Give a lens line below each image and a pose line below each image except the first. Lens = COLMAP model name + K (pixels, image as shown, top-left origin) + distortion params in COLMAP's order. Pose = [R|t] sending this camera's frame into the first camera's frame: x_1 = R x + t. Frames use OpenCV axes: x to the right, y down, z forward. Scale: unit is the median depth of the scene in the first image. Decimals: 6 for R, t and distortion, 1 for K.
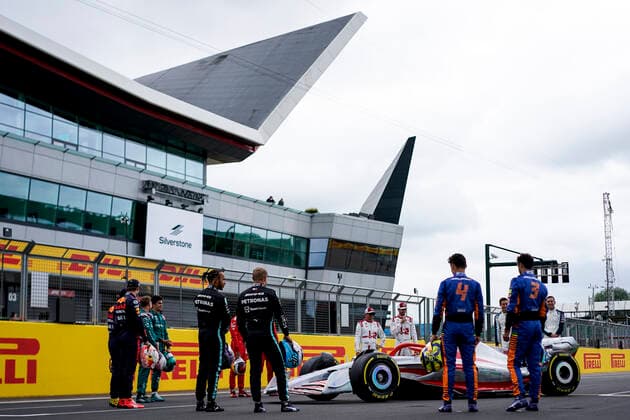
lens RADIAL K [[996.4, 0, 315.0], [0, 996.4, 210.0], [0, 0, 1]] dist [-0.037350, -0.025018]
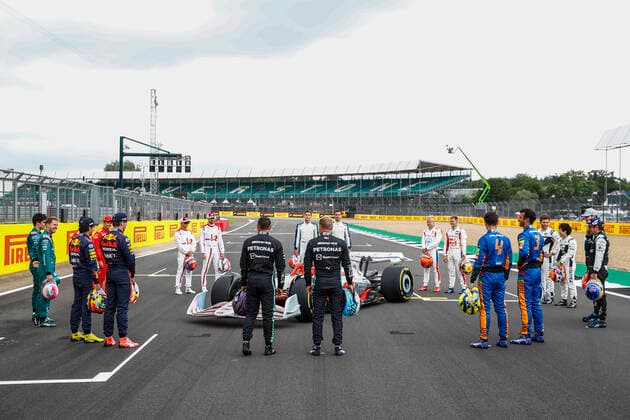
lens RADIAL K [[802.6, 0, 315.0], [0, 802.6, 210.0], [0, 0, 1]] dist [0.026551, 0.017085]
pose [[0.858804, 0.011213, 0.512182, -0.118921], [-0.084108, 0.989281, 0.119371, -0.012571], [-0.505353, -0.145595, 0.850541, 0.068997]]
